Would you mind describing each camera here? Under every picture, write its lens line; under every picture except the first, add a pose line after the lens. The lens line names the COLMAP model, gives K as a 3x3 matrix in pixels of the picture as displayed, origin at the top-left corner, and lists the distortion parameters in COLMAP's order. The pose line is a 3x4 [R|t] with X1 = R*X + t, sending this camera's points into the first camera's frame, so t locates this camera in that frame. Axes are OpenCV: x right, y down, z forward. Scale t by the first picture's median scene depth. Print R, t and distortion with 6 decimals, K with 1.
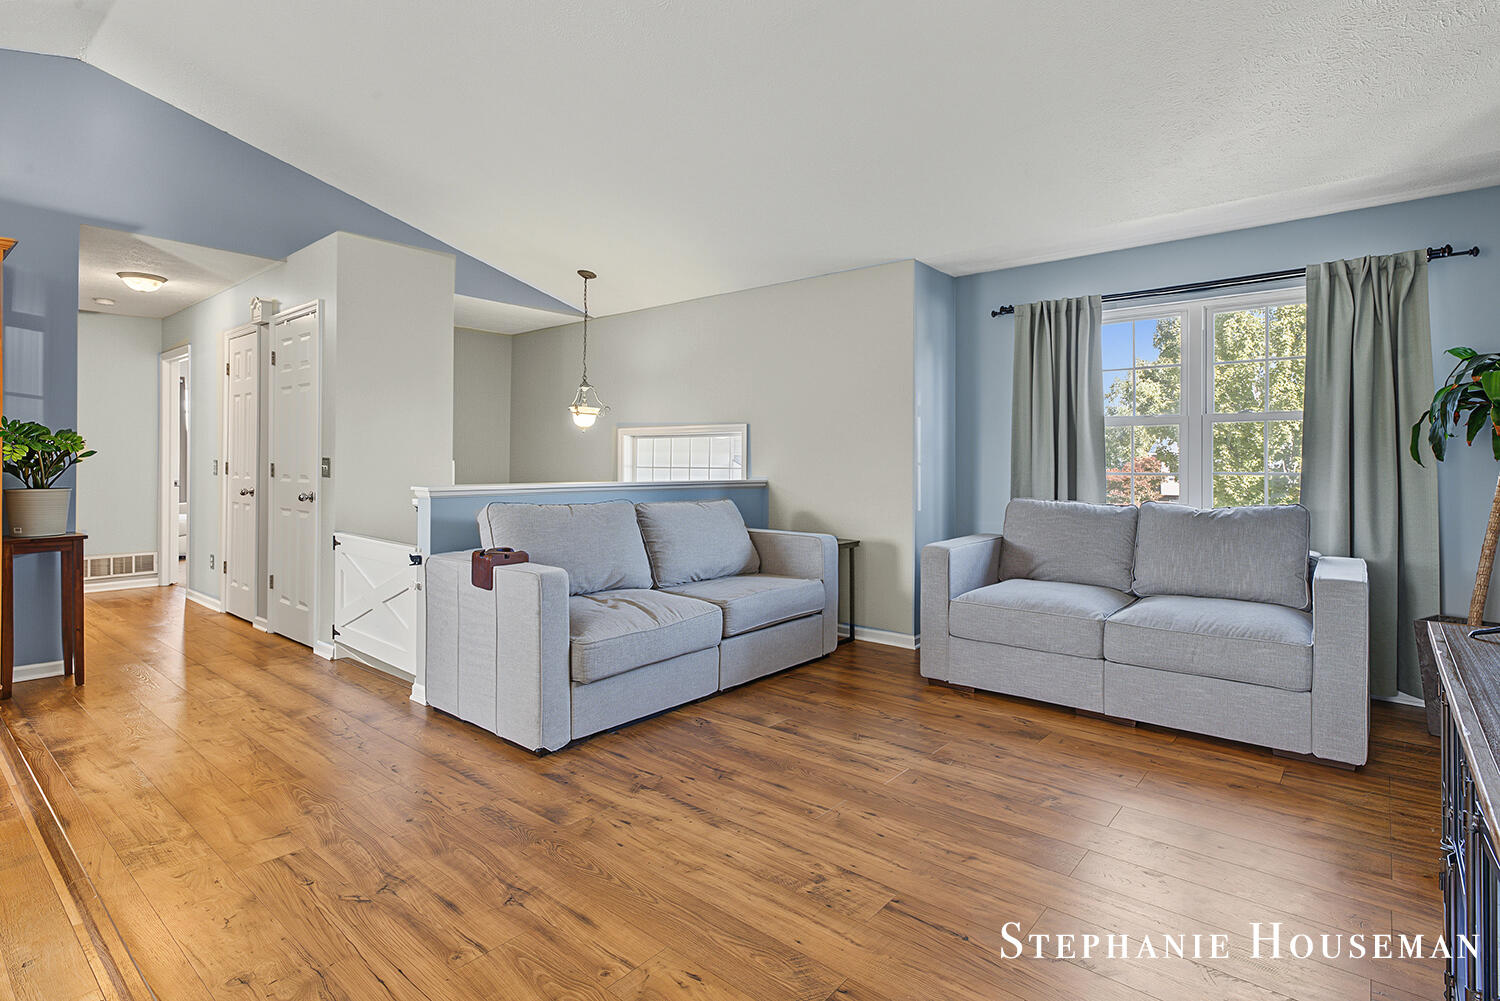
lens RADIAL K [[757.9, 0, 738.8], [0, 757.9, 465.0], [0, 0, 1]] dist [-0.002030, 0.001915]
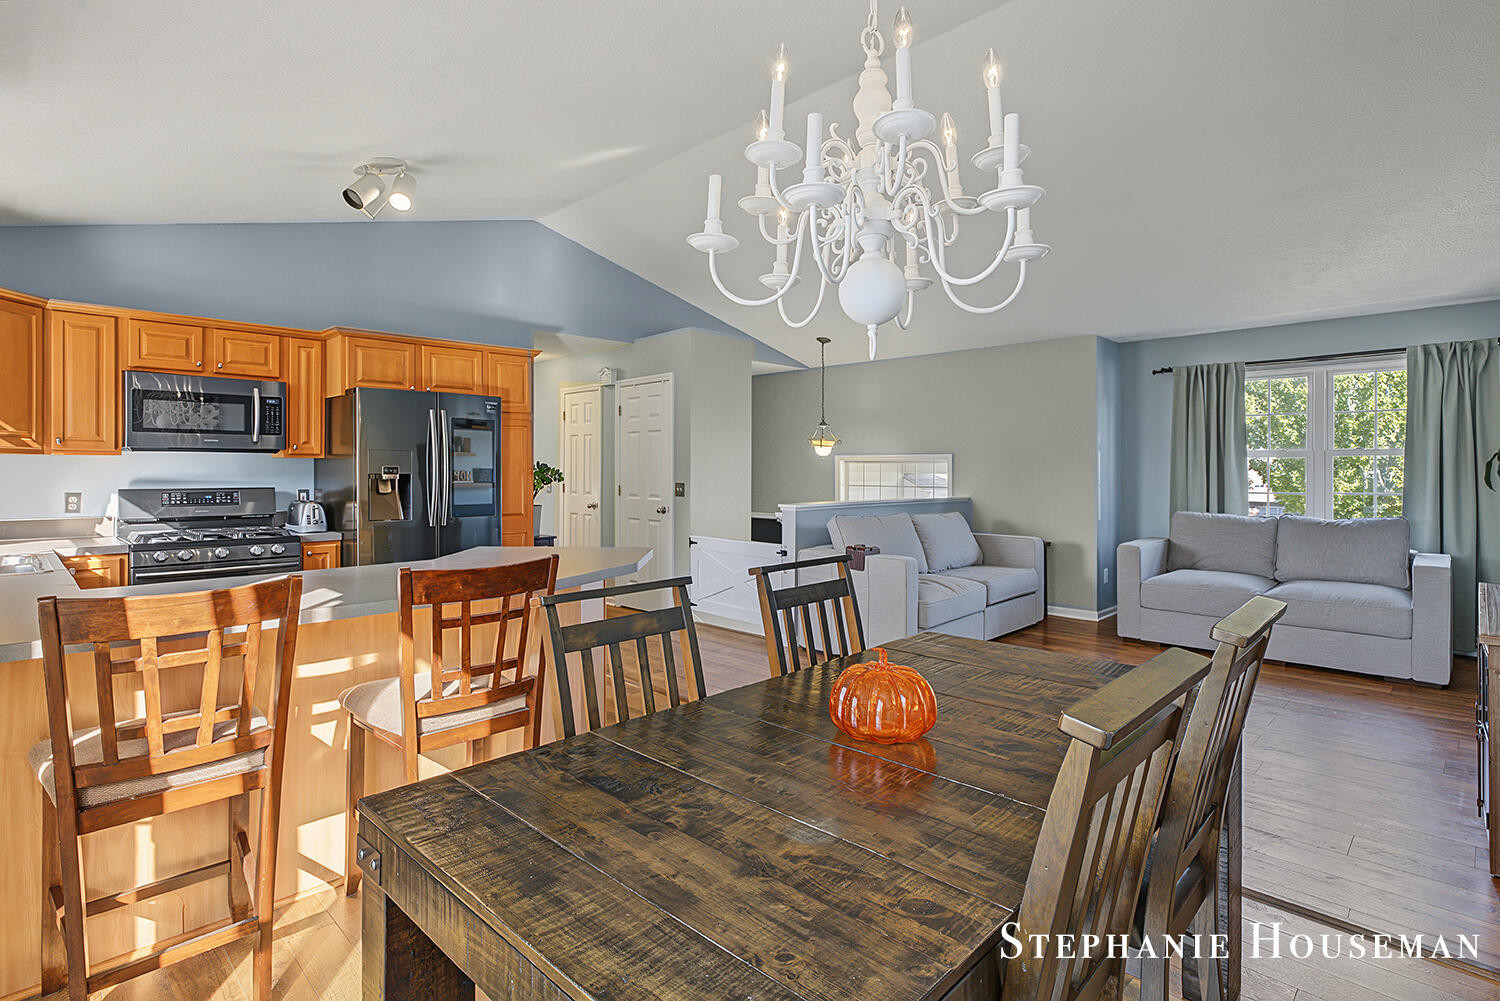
lens RADIAL K [[750.7, 0, 734.9], [0, 750.7, 475.1], [0, 0, 1]] dist [-0.001093, -0.000385]
pose [[0.996576, -0.004136, -0.082581, -0.392608], [0.004616, 0.999974, 0.005615, -0.039685], [0.082556, -0.005977, 0.996569, -0.507468]]
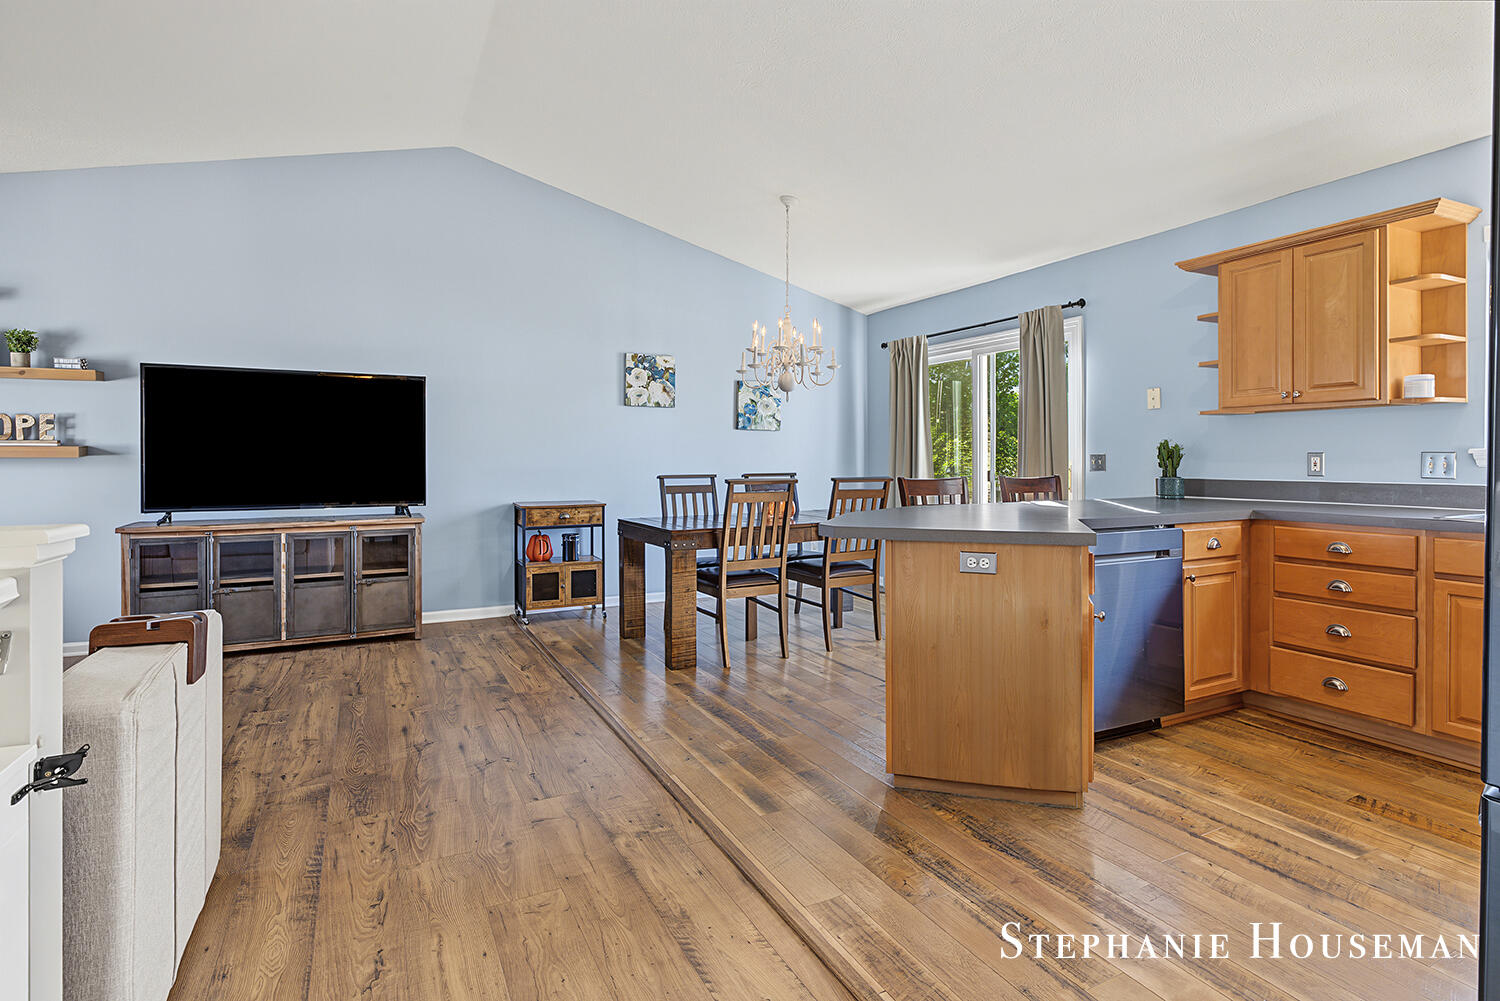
lens RADIAL K [[740.0, 0, 739.5], [0, 740.0, 468.5], [0, 0, 1]] dist [-0.000558, 0.000505]
pose [[-0.922816, -0.009136, 0.385133, -0.793601], [-0.001932, 0.999816, 0.019088, -0.003426], [-0.385237, 0.016871, -0.922664, 1.164798]]
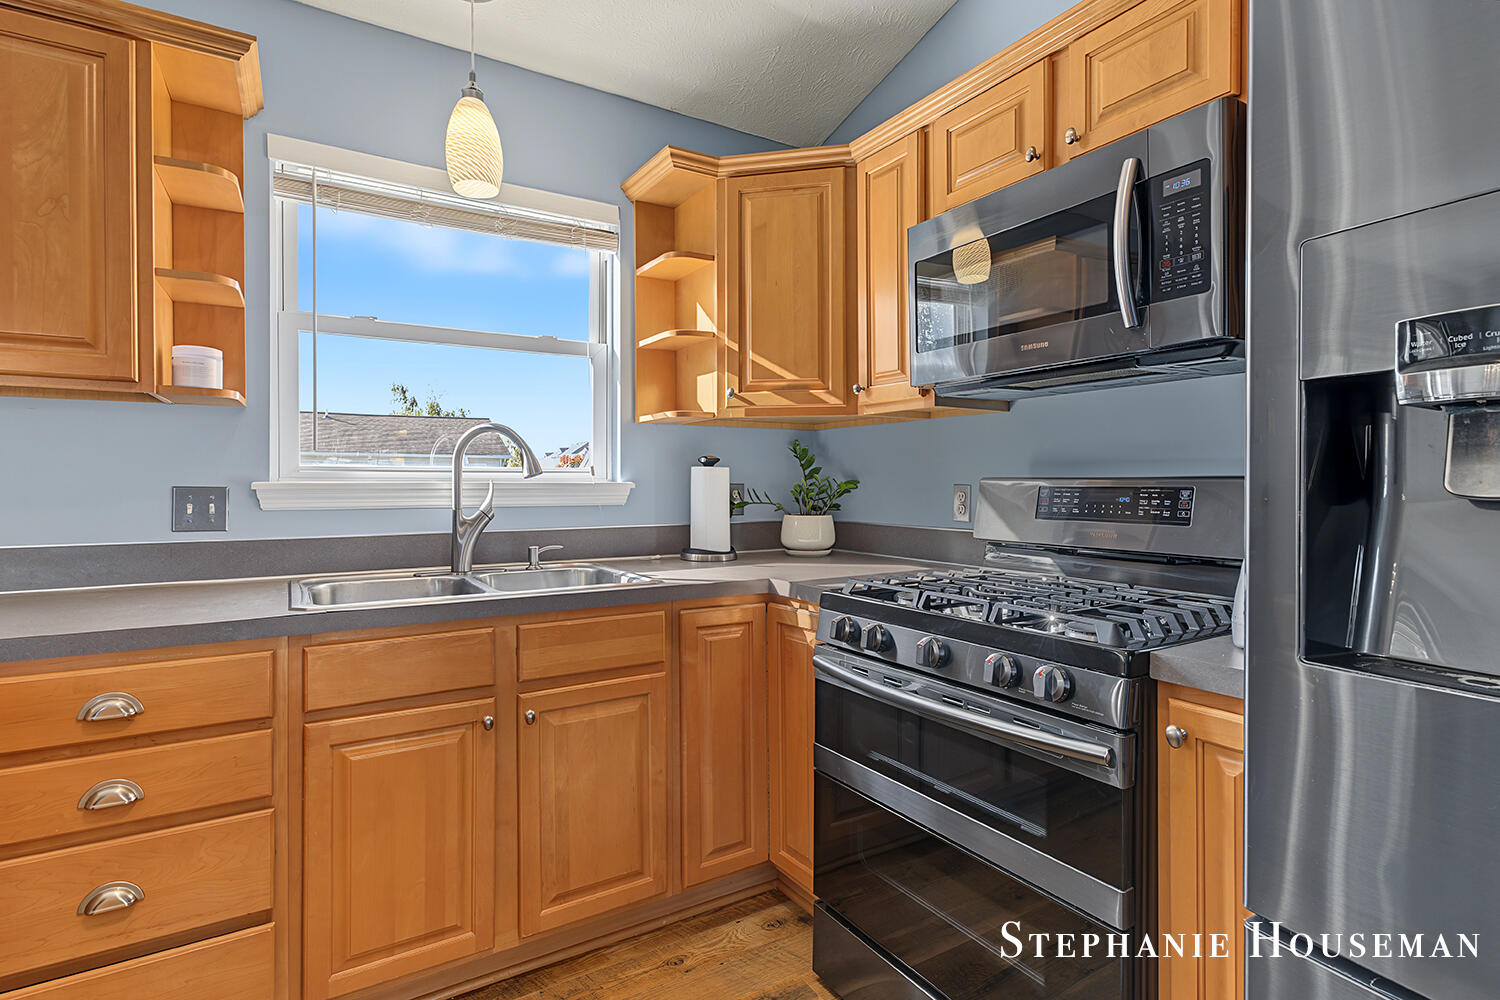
lens RADIAL K [[755.4, 0, 747.8], [0, 755.4, 481.6], [0, 0, 1]] dist [-0.003772, -0.000011]
pose [[-0.300572, -0.007750, -0.953728, -0.835277], [-0.003997, 0.999968, -0.006866, -0.008779], [0.953751, 0.001748, -0.300594, 0.557690]]
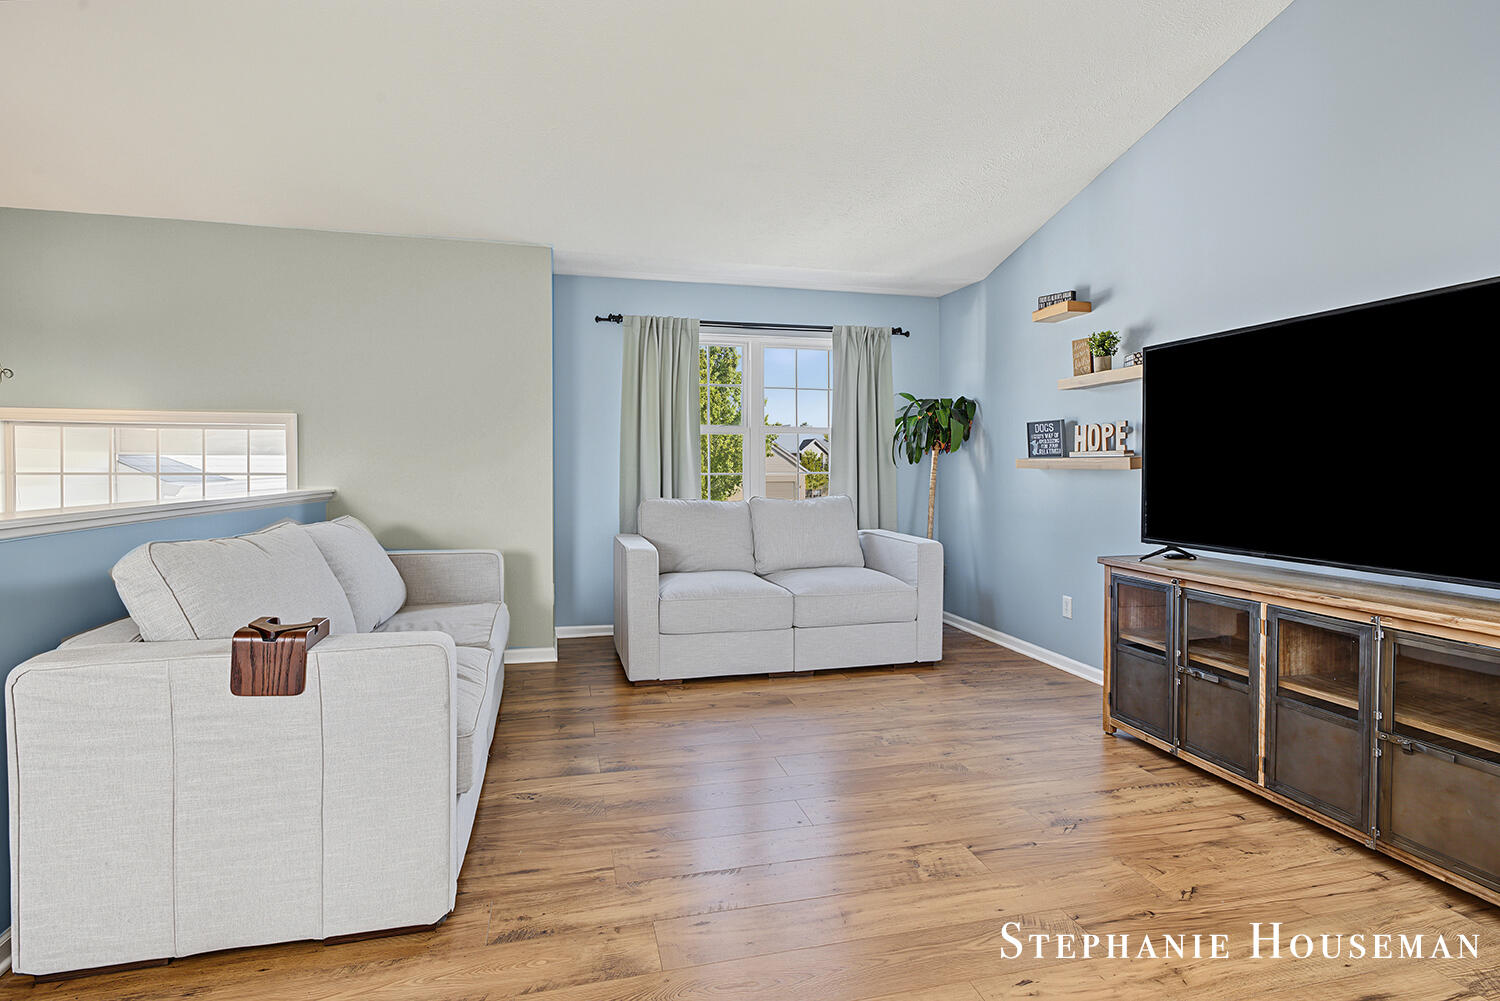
lens RADIAL K [[736.2, 0, 743.4], [0, 736.2, 499.6], [0, 0, 1]] dist [0.001157, 0.000464]
pose [[0.580361, -0.036009, 0.813563, -0.489619], [0.001649, 0.999072, 0.043043, 0.000225], [-0.814358, -0.023639, 0.579882, 0.357428]]
